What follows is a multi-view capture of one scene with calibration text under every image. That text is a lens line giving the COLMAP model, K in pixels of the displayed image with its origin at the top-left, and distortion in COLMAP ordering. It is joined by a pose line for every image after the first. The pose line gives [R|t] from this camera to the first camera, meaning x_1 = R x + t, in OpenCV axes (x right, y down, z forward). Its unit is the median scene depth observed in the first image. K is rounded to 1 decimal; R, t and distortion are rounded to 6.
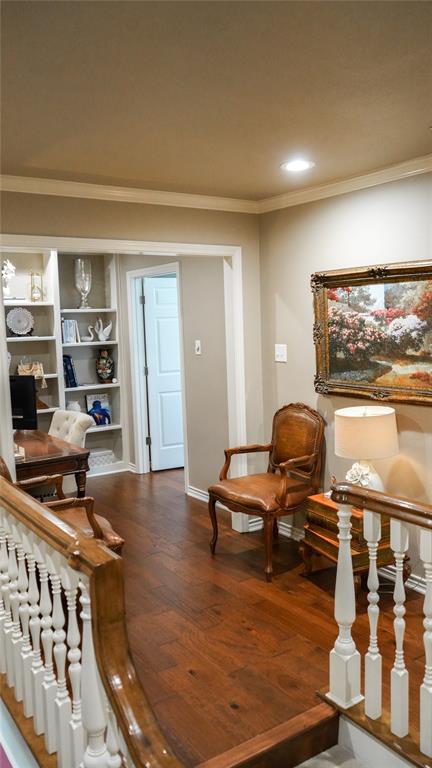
lens RADIAL K [[611.1, 0, 214.2], [0, 611.1, 382.6], [0, 0, 1]] dist [-0.011842, 0.013340]
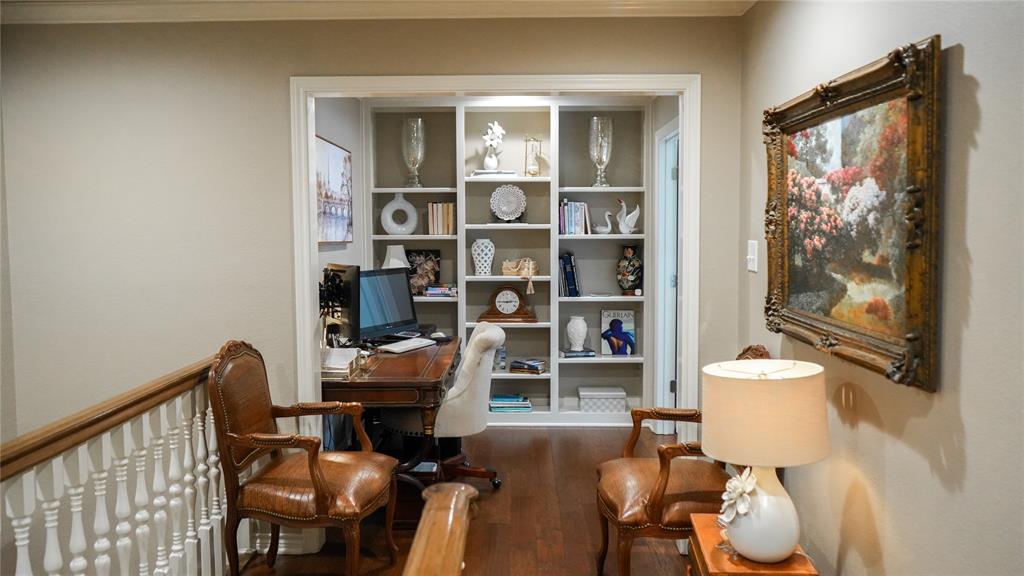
lens RADIAL K [[814.9, 0, 509.9], [0, 814.9, 288.5], [0, 0, 1]] dist [-0.011842, 0.013340]
pose [[0.814305, 0.069318, -0.576283, 0.261542], [-0.077737, 0.996923, 0.010069, -0.005656], [0.575208, 0.036600, 0.817188, 0.183064]]
